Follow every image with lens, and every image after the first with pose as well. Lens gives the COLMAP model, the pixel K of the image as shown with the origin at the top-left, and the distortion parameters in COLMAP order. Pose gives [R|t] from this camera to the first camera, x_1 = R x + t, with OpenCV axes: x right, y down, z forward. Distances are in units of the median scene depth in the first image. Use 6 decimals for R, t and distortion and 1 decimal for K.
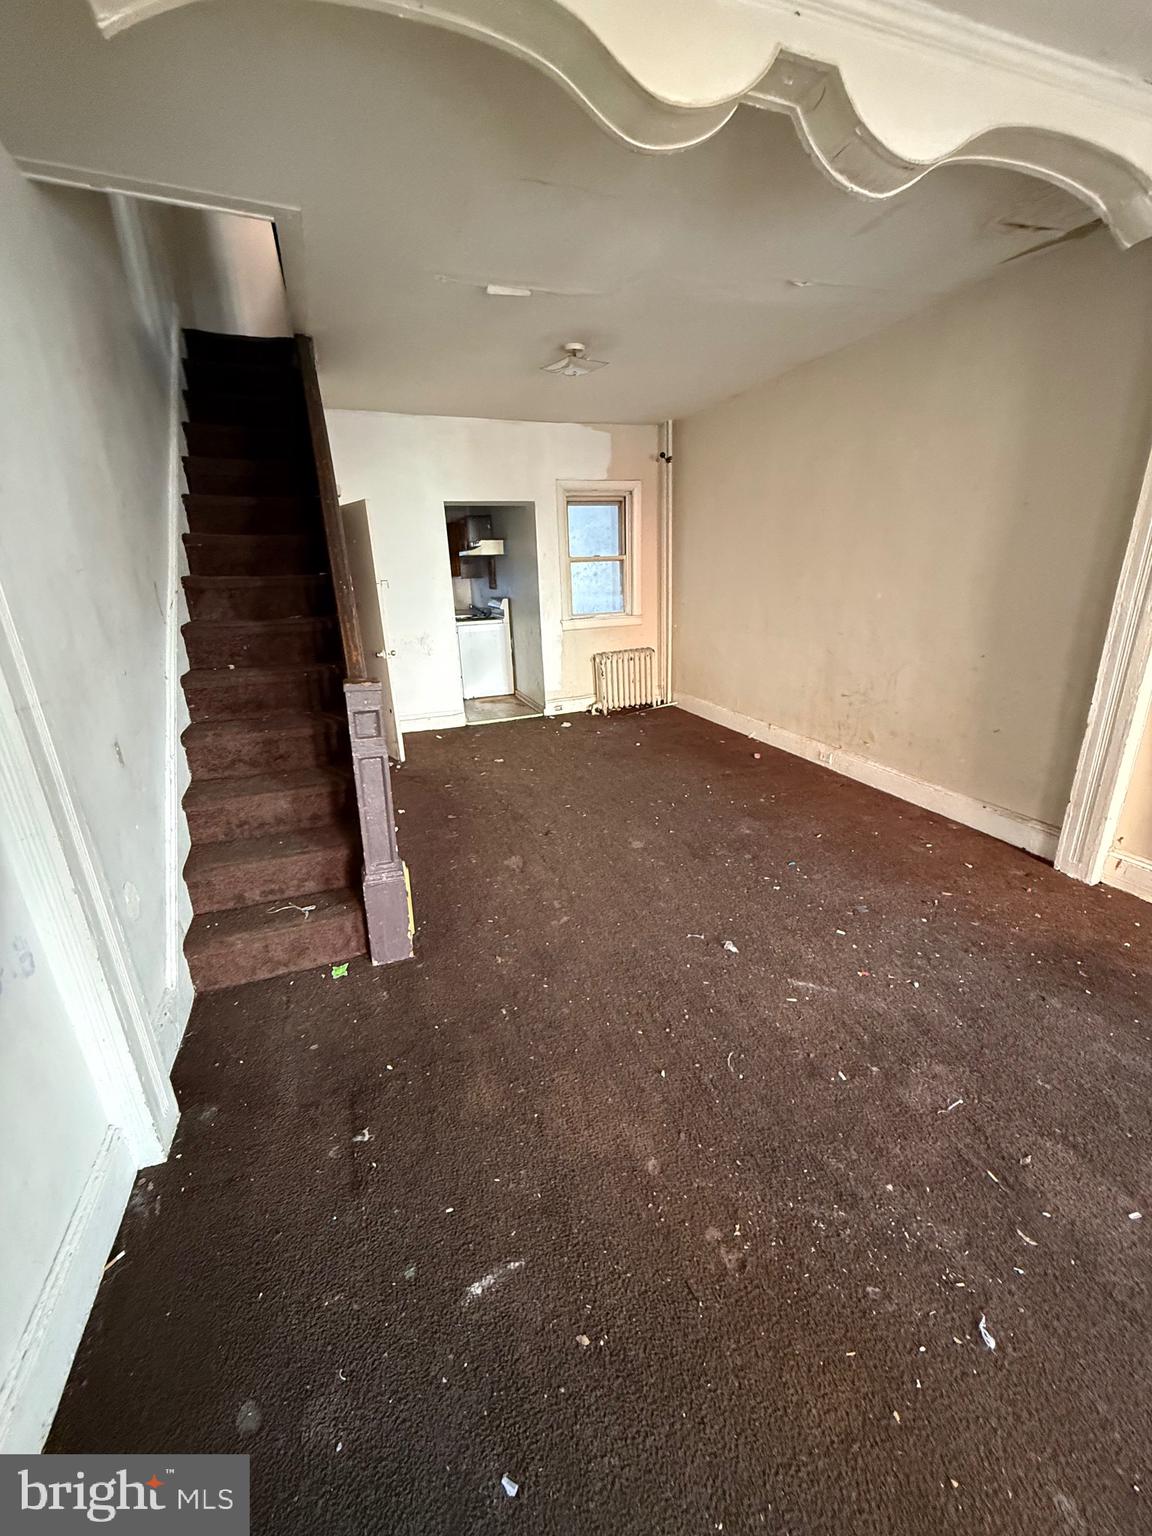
lens RADIAL K [[607.5, 0, 574.3], [0, 607.5, 762.8], [0, 0, 1]] dist [0.001720, 0.000076]
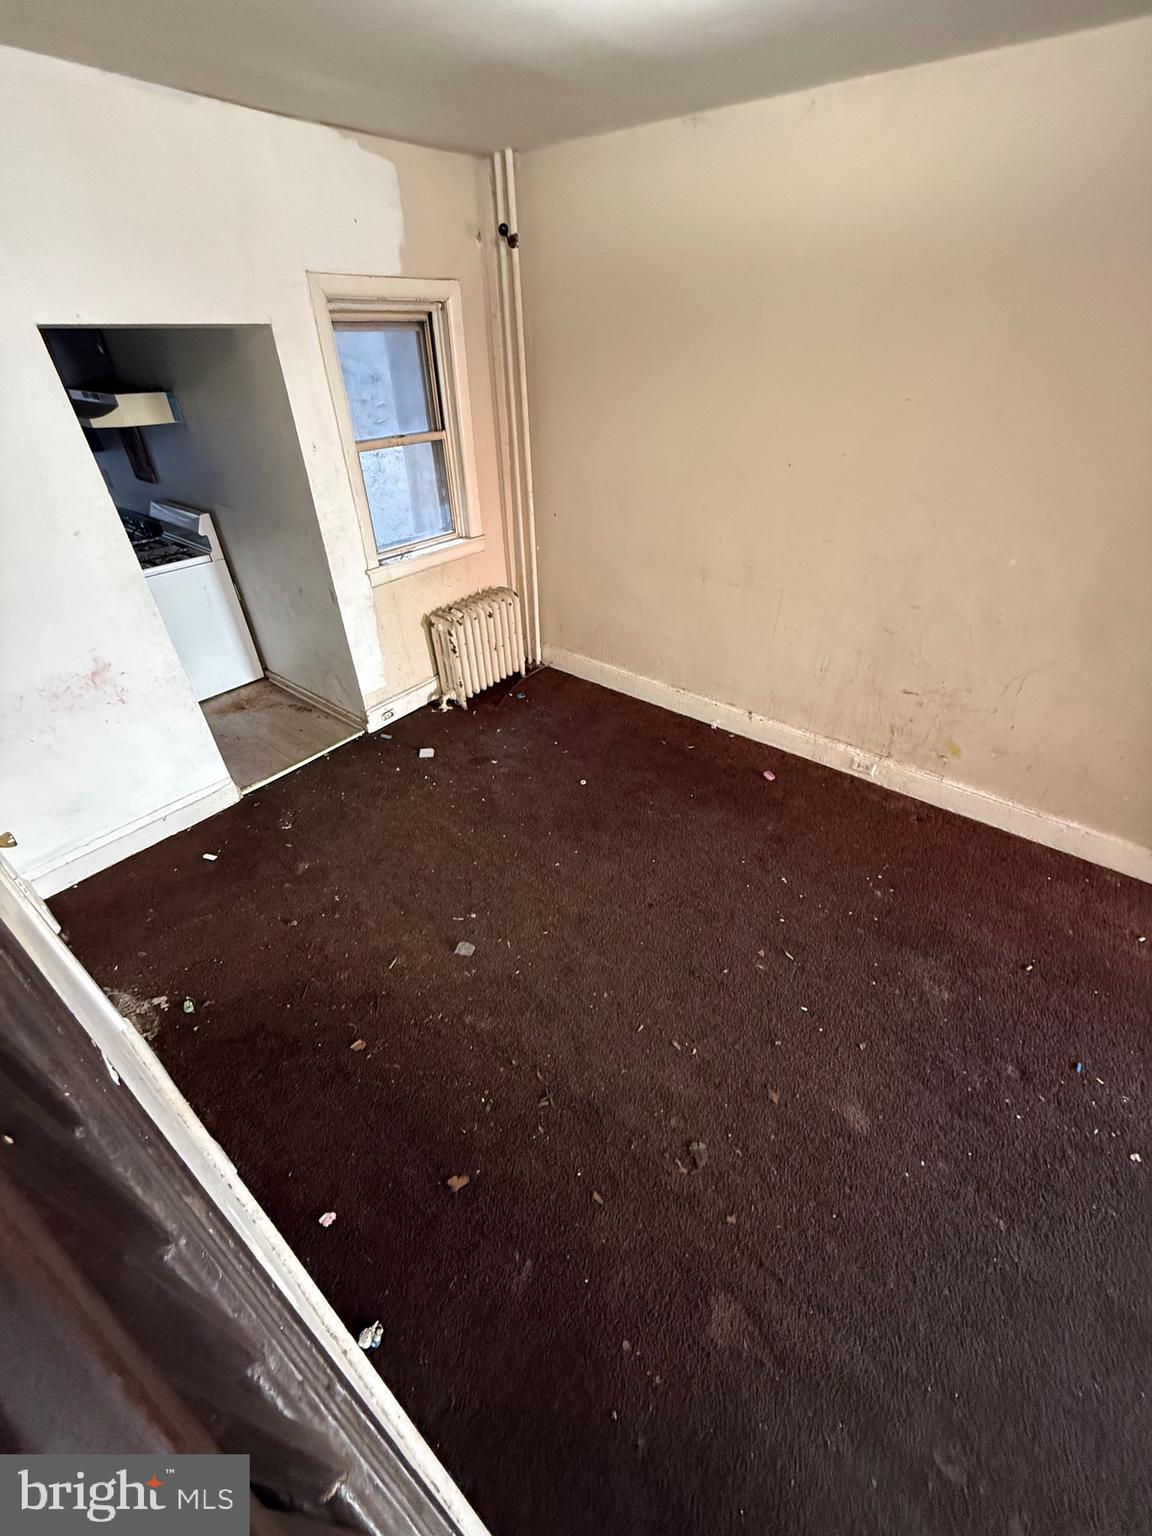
lens RADIAL K [[607.5, 0, 574.3], [0, 607.5, 762.8], [0, 0, 1]] dist [0.001720, 0.000076]
pose [[0.852777, -0.280820, 0.440354, -0.162534], [0.144936, 0.937274, 0.317036, -0.230838], [-0.501762, -0.206538, 0.839986, 0.429028]]
